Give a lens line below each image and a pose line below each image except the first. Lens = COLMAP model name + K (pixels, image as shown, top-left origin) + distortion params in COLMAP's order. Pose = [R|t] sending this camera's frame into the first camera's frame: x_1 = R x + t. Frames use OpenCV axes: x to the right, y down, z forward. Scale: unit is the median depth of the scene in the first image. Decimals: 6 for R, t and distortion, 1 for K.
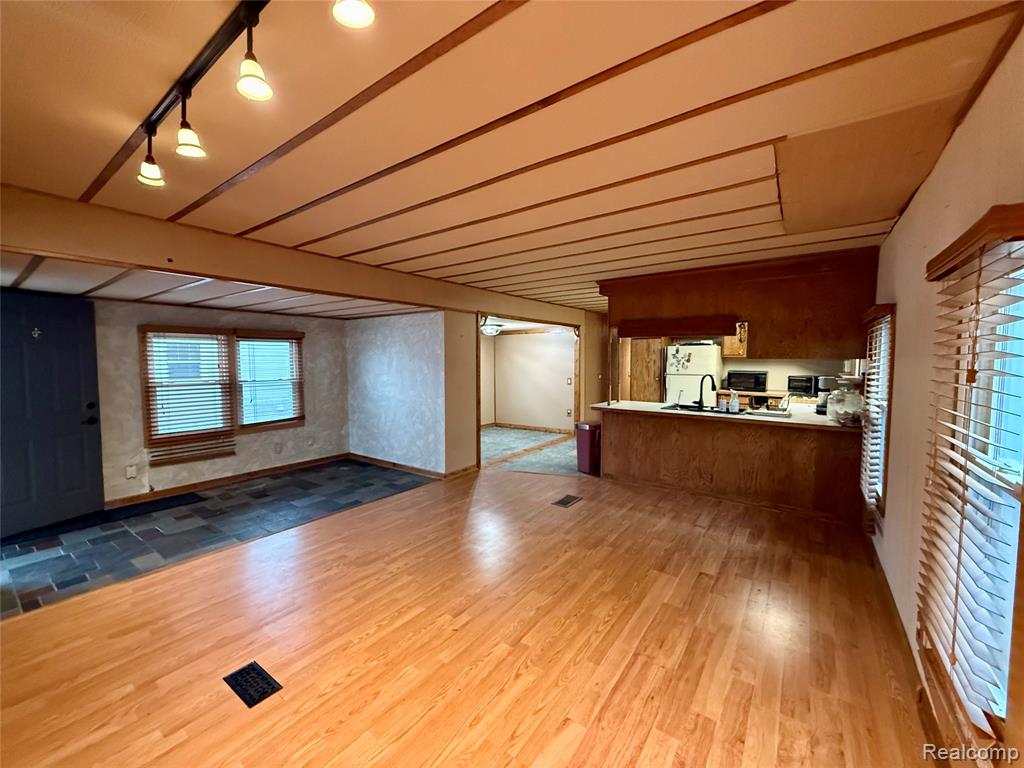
lens RADIAL K [[408.0, 0, 508.7], [0, 408.0, 382.4], [0, 0, 1]] dist [0.000248, -0.000097]
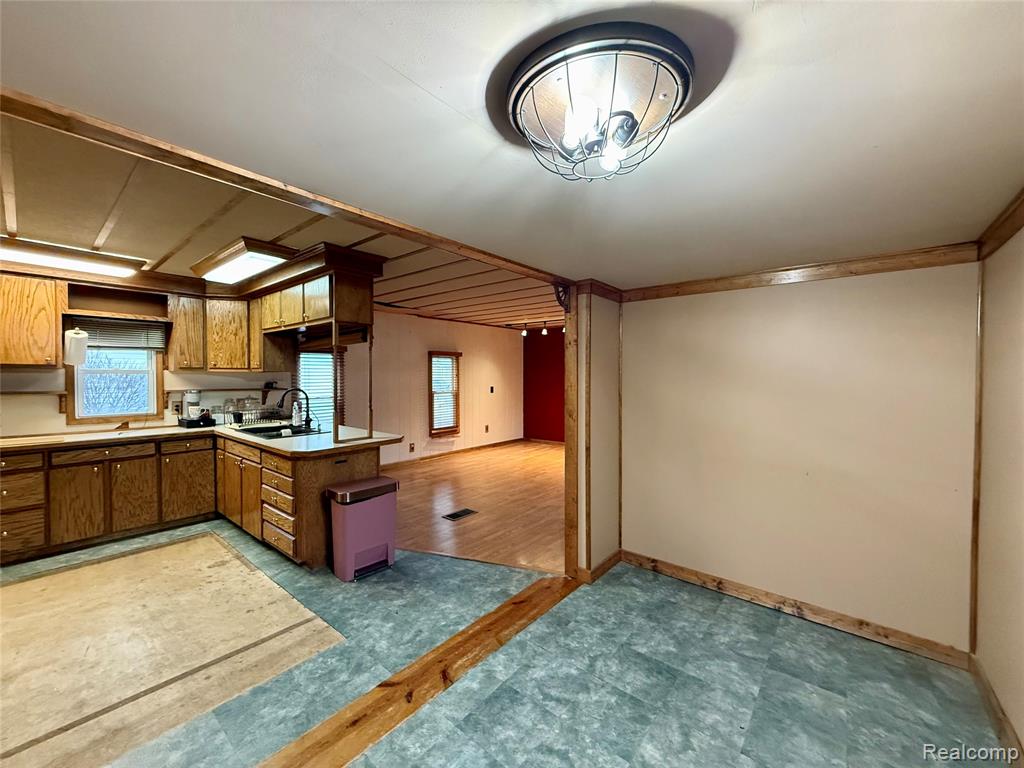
lens RADIAL K [[408.0, 0, 508.7], [0, 408.0, 382.4], [0, 0, 1]] dist [0.000248, -0.000097]
pose [[-0.997712, 0.000338, 0.067602, -0.041404], [0.005548, 0.997024, 0.076893, -0.106156], [-0.067375, 0.077092, -0.994745, 1.988809]]
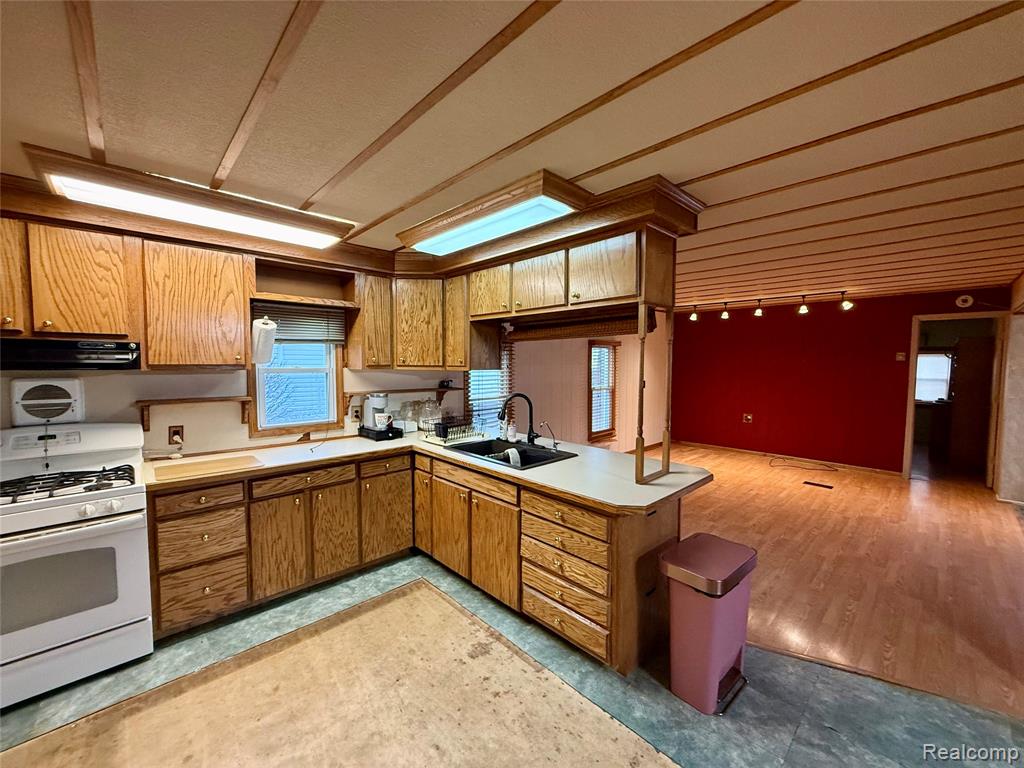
lens RADIAL K [[408.0, 0, 508.7], [0, 408.0, 382.4], [0, 0, 1]] dist [0.000248, -0.000097]
pose [[-0.982501, -0.010374, 0.185969, 0.404598], [0.010841, 0.993570, 0.112700, -0.123155], [-0.185942, 0.112744, -0.976071, 1.777260]]
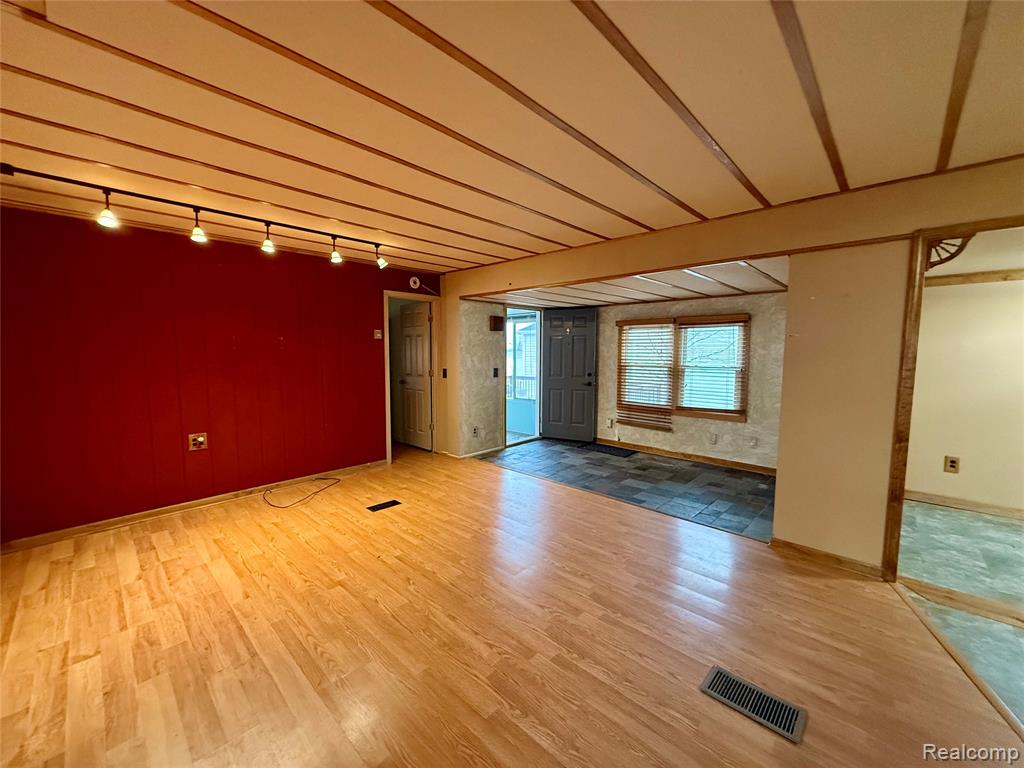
lens RADIAL K [[408.0, 0, 508.7], [0, 408.0, 382.4], [0, 0, 1]] dist [0.000248, -0.000097]
pose [[-0.131547, 0.082101, -0.987904, 0.545033], [-0.057748, 0.994237, 0.090317, -0.035476], [0.989626, 0.068931, -0.126048, 0.812638]]
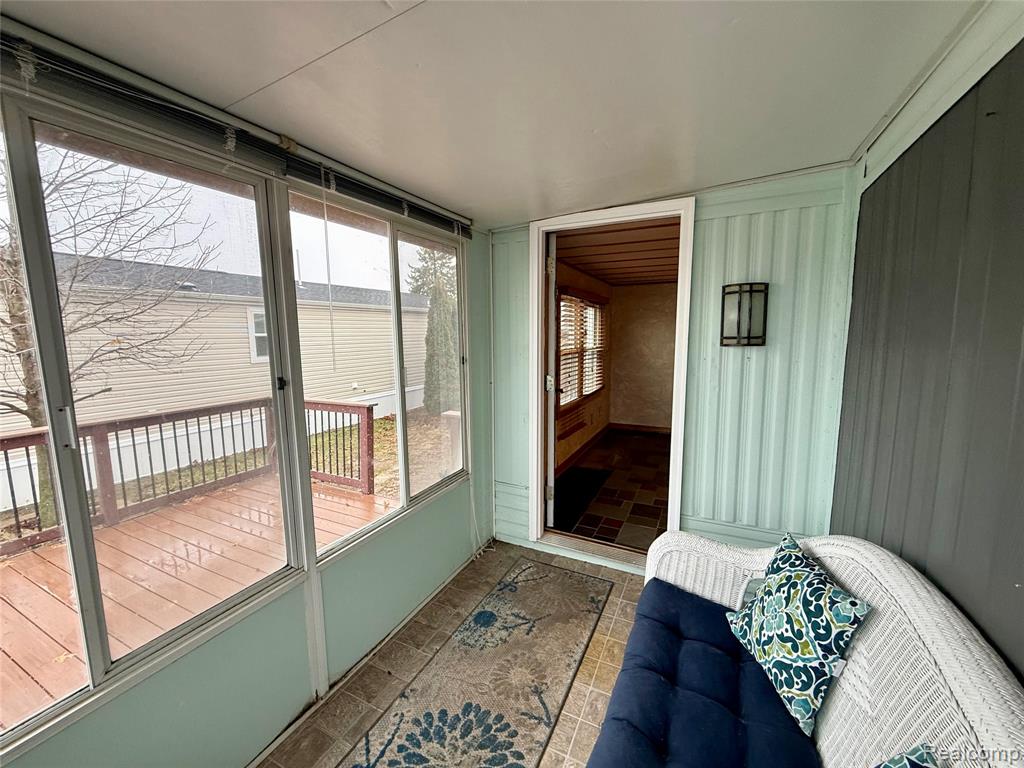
lens RADIAL K [[408.0, 0, 508.7], [0, 408.0, 382.4], [0, 0, 1]] dist [0.000248, -0.000097]
pose [[0.987487, -0.024402, 0.155800, -1.158999], [0.014272, 0.997730, 0.065809, 0.009091], [-0.157053, -0.062762, 0.985594, 0.100987]]
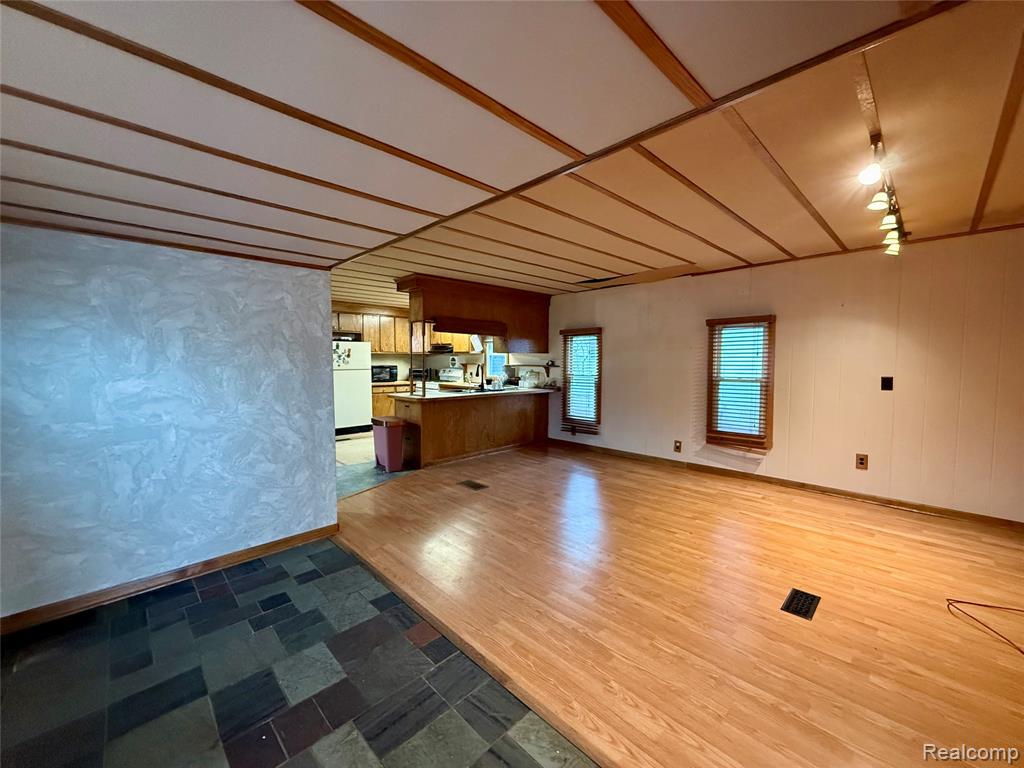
lens RADIAL K [[408.0, 0, 508.7], [0, 408.0, 382.4], [0, 0, 1]] dist [0.000248, -0.000097]
pose [[0.173711, -0.054514, 0.983287, -0.874293], [0.059508, 0.997223, 0.044774, -0.014899], [-0.982997, 0.050736, 0.176473, 0.723605]]
